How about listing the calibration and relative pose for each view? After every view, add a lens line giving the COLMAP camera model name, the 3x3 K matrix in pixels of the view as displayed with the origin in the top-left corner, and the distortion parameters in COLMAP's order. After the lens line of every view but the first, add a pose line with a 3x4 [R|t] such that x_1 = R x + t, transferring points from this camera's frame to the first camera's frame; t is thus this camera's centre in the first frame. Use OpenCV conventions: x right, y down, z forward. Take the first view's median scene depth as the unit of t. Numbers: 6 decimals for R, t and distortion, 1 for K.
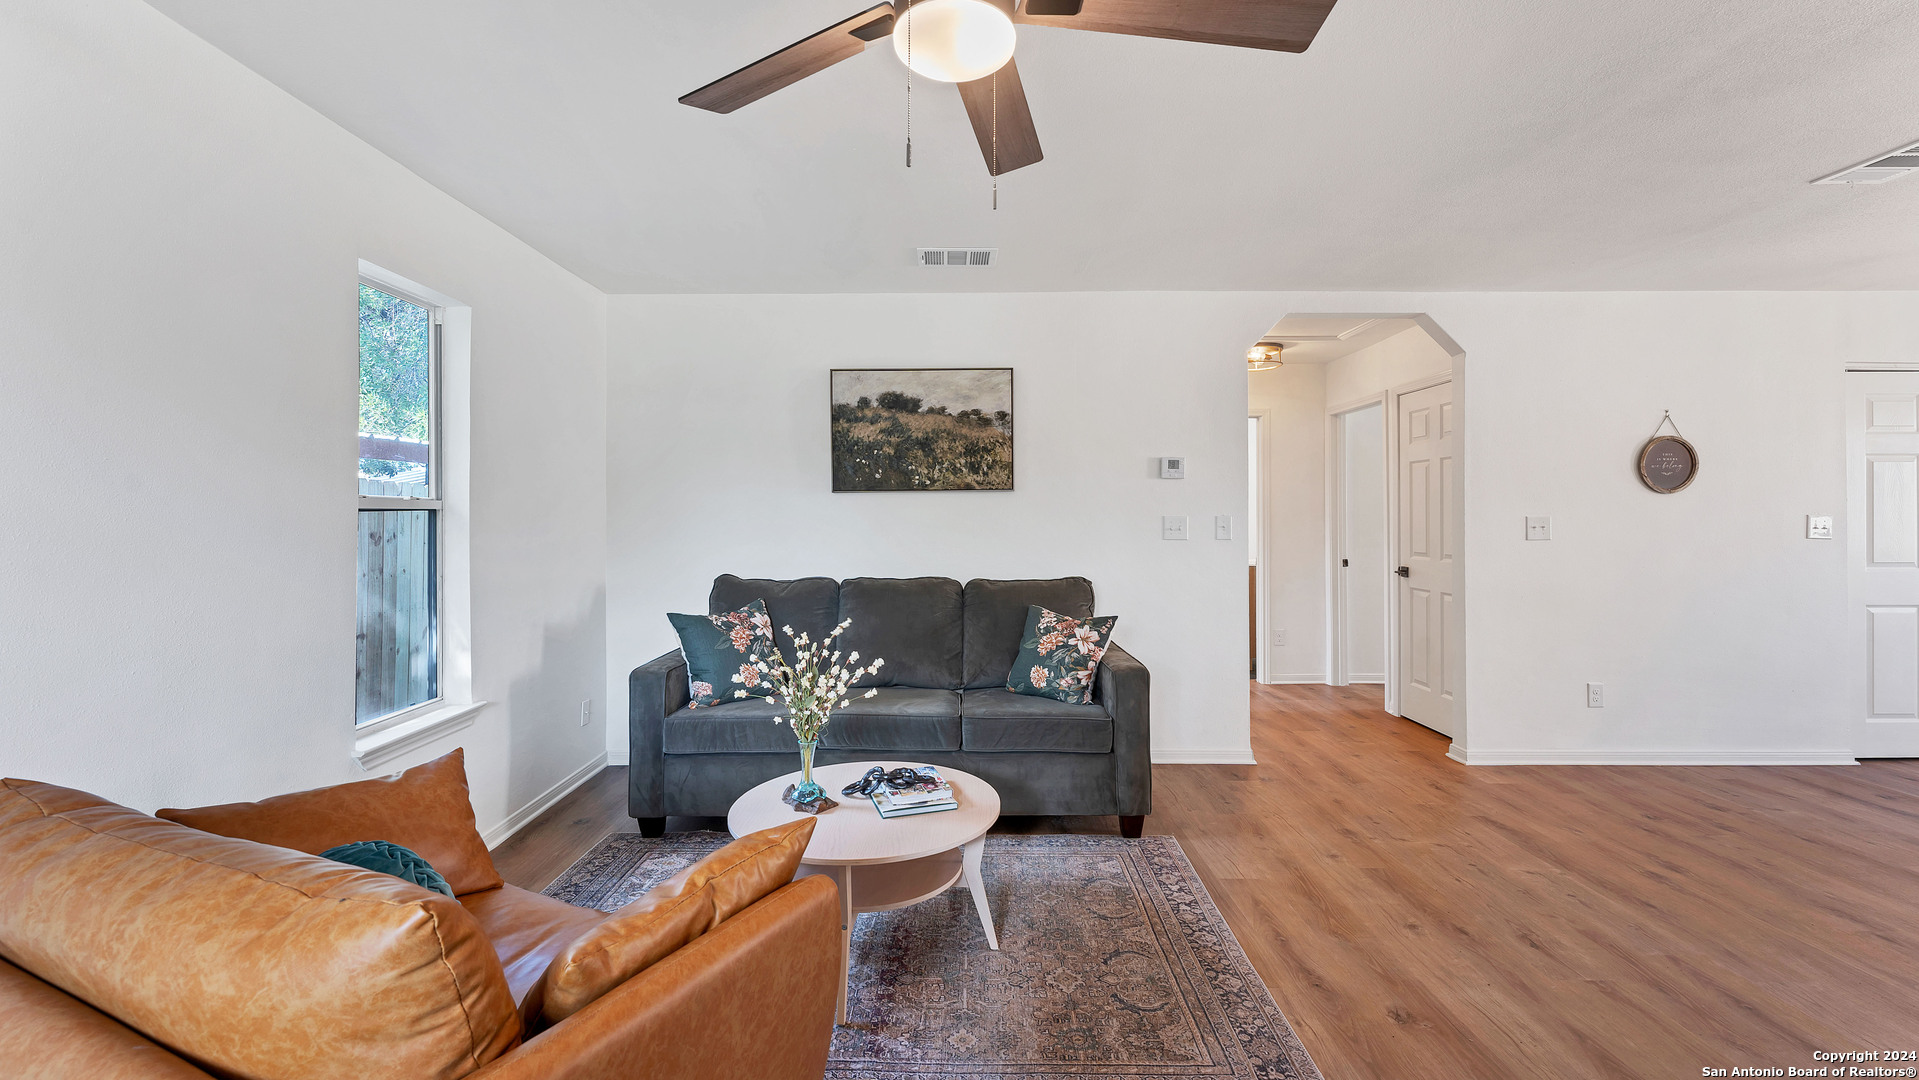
lens RADIAL K [[799.9, 0, 956.6], [0, 799.9, 513.5], [0, 0, 1]] dist [0.004857, -0.000754]
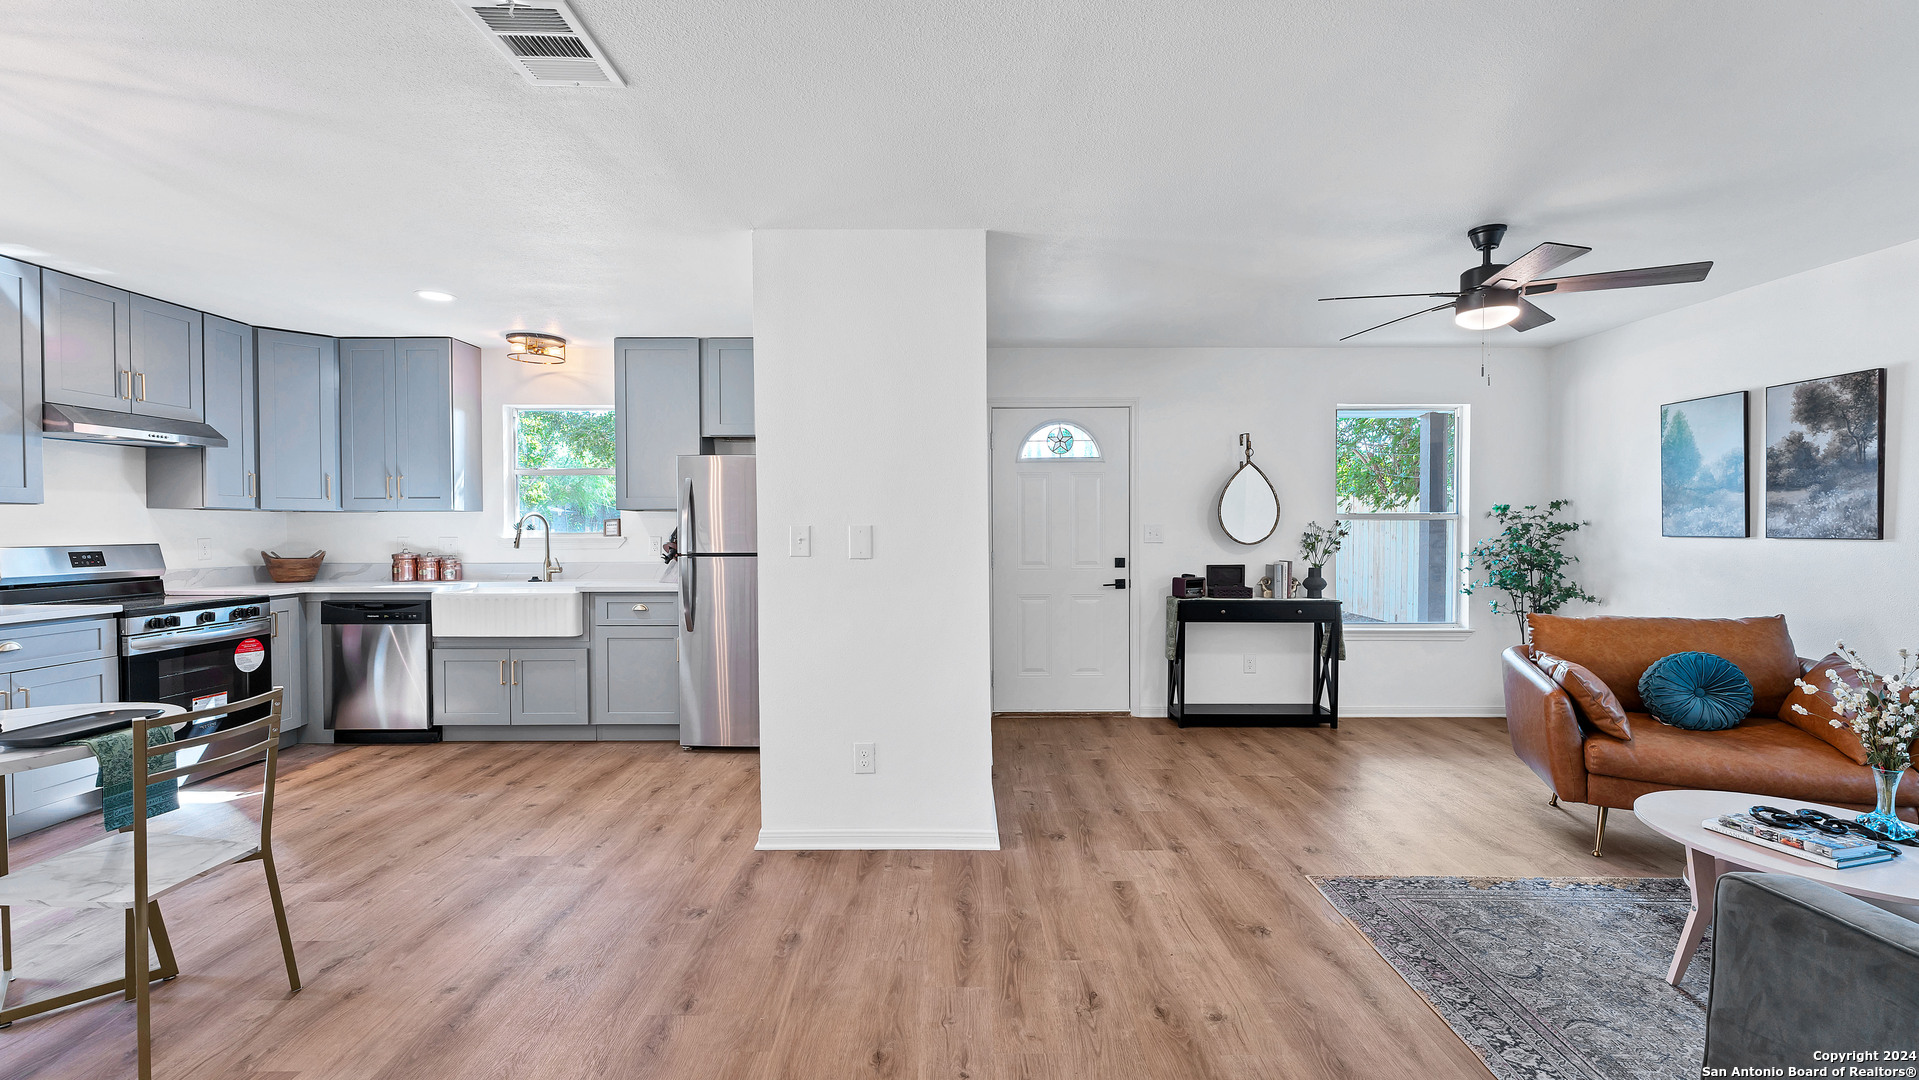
lens RADIAL K [[799.9, 0, 965.2], [0, 799.9, 544.7], [0, 0, 1]] dist [0.004857, -0.000754]
pose [[-0.999956, 0.001724, -0.009255, 0.604897], [0.001543, 0.999809, 0.019473, 0.005819], [0.009287, 0.019458, -0.999768, 1.316049]]
